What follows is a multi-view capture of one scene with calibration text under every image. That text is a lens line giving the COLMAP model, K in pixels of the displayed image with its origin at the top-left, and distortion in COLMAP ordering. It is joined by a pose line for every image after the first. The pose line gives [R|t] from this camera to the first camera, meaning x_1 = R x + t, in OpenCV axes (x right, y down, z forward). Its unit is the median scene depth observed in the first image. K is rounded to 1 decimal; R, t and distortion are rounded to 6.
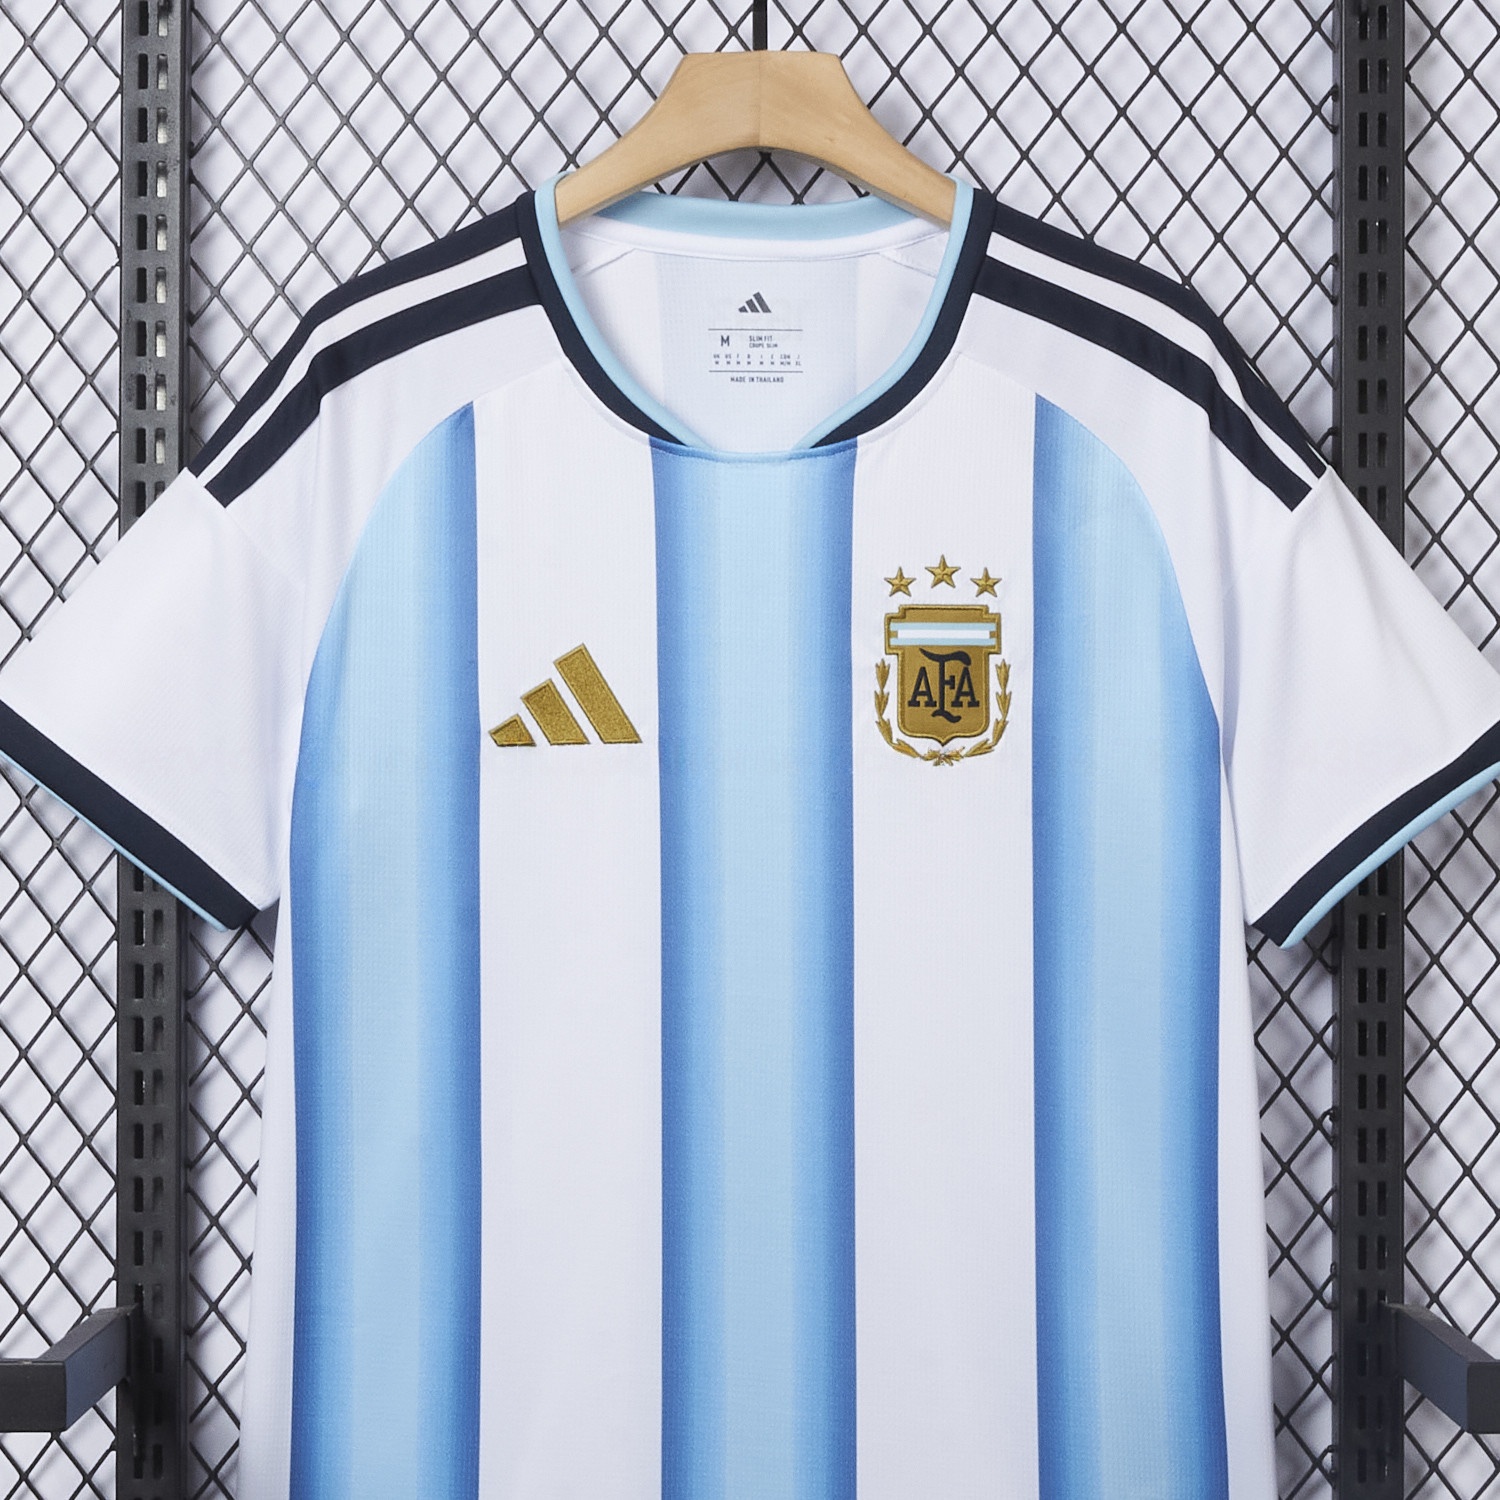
lens RADIAL K [[4111.3, 0, 750.0], [0, 4111.3, 750.0], [0, 0, 1]] dist [0.053277, -1.659301]
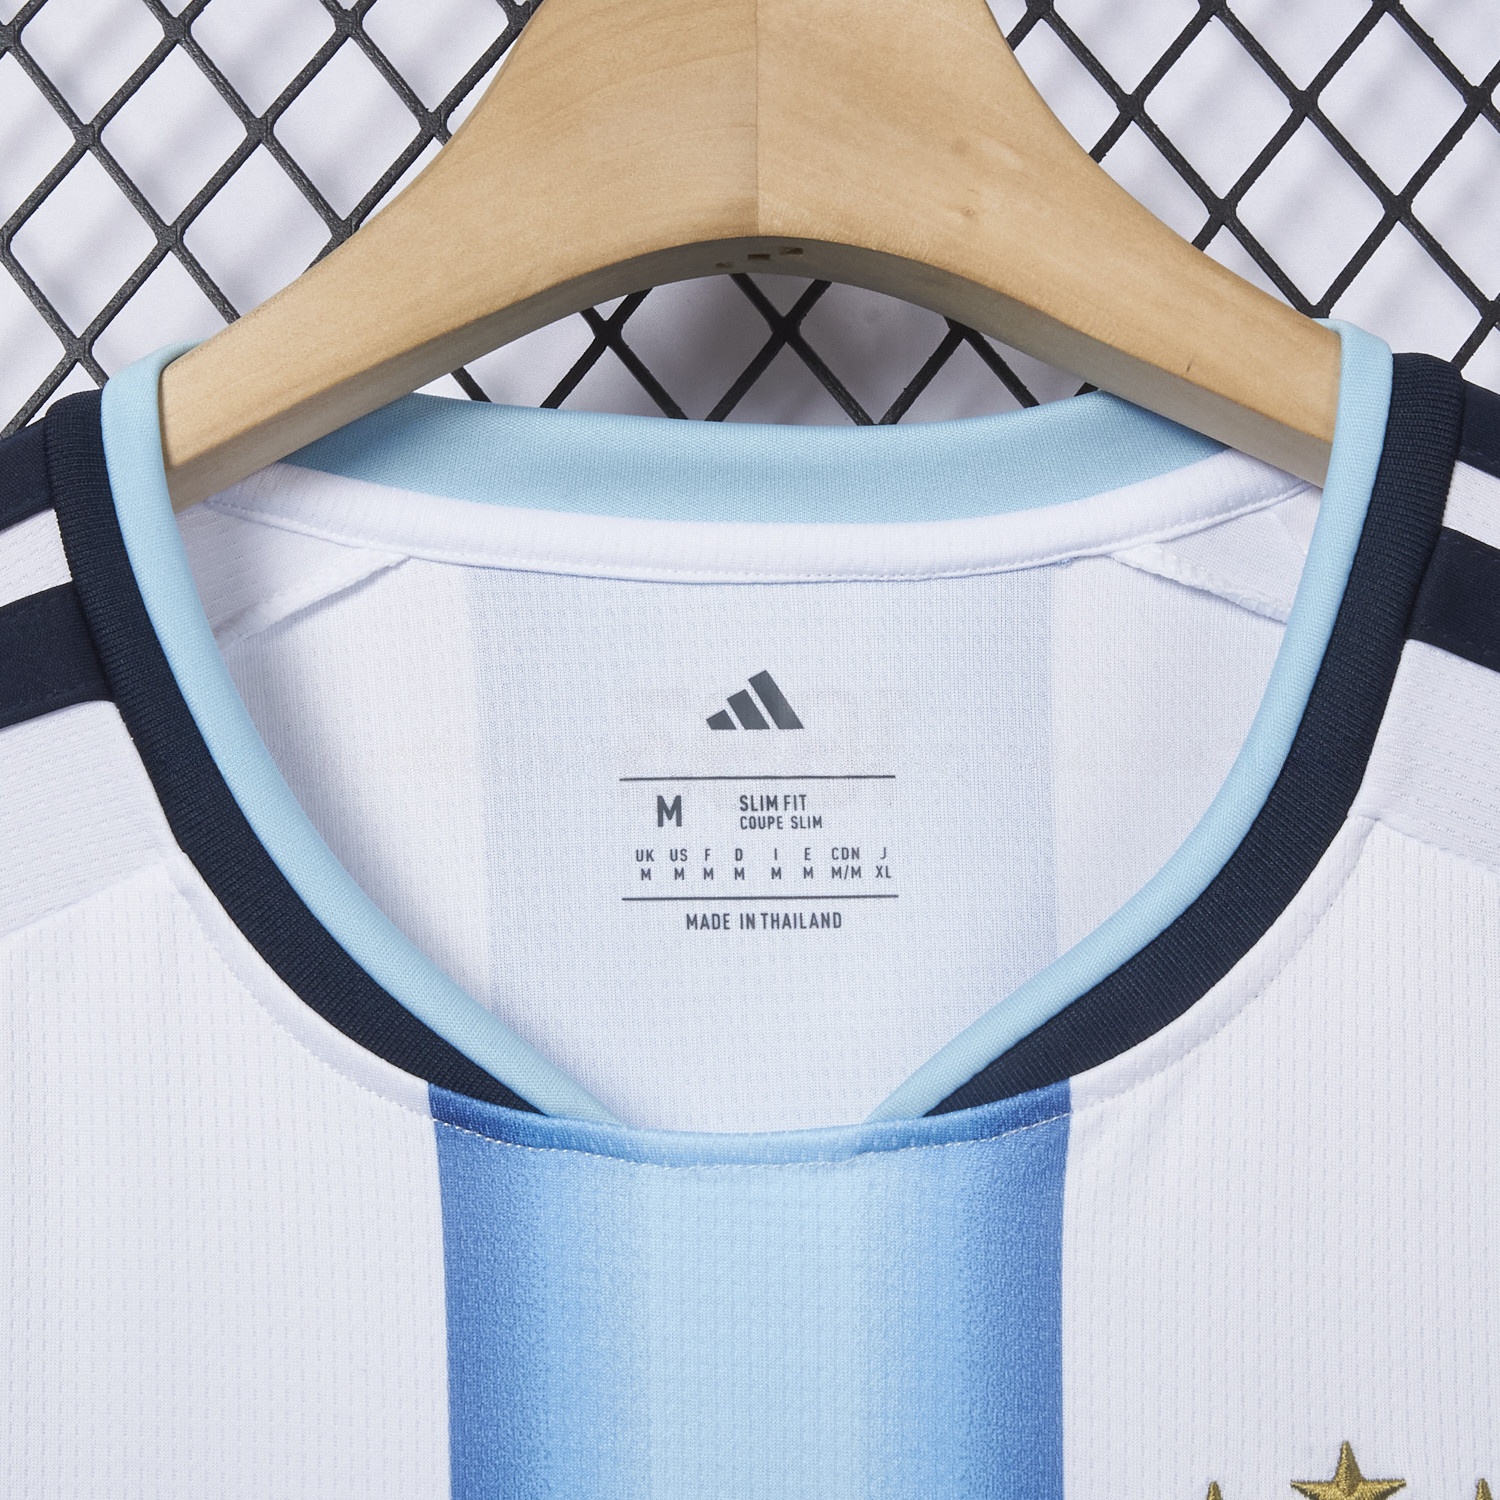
lens RADIAL K [[4111.3, 0, 750.0], [0, 4111.3, 750.0], [0, 0, 1]] dist [0.053277, -1.659301]
pose [[0.999578, -0.017547, -0.023165, 0.008855], [0.013002, 0.982933, -0.183505, -0.042331], [0.025990, 0.183126, 0.982746, 0.674523]]
